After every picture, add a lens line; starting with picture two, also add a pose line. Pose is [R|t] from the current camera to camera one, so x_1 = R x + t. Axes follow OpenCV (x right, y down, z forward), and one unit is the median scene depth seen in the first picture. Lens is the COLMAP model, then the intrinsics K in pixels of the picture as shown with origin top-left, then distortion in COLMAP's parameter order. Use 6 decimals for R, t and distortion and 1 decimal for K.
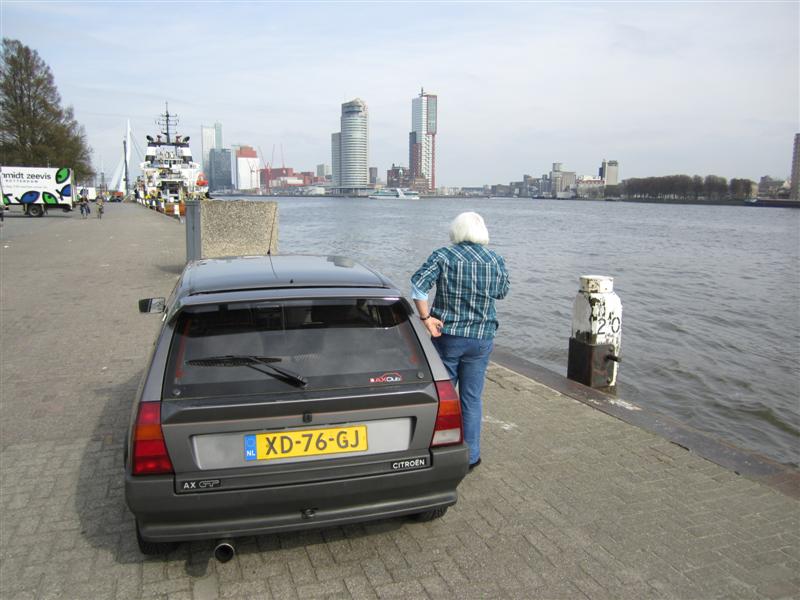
lens RADIAL K [[667.8, 0, 400.0], [0, 667.8, 300.0], [0, 0, 1]] dist [-0.115709, 0.001190]
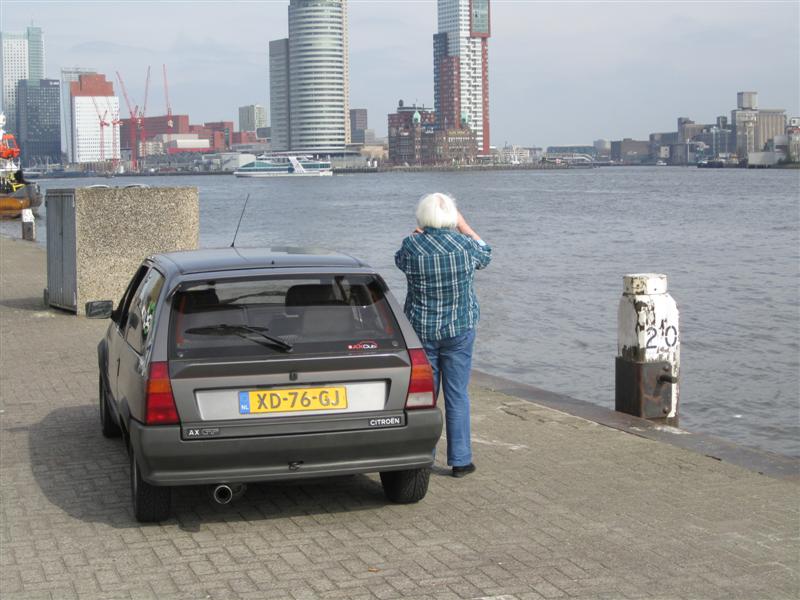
lens RADIAL K [[1456.1, 0, 400.0], [0, 1456.1, 300.0], [0, 0, 1]] dist [-0.304063, 0.203560]
pose [[0.999624, -0.023344, -0.014395, 0.037232], [0.022371, 0.997674, -0.064397, 0.096506], [0.015865, 0.064050, 0.997821, -0.678503]]
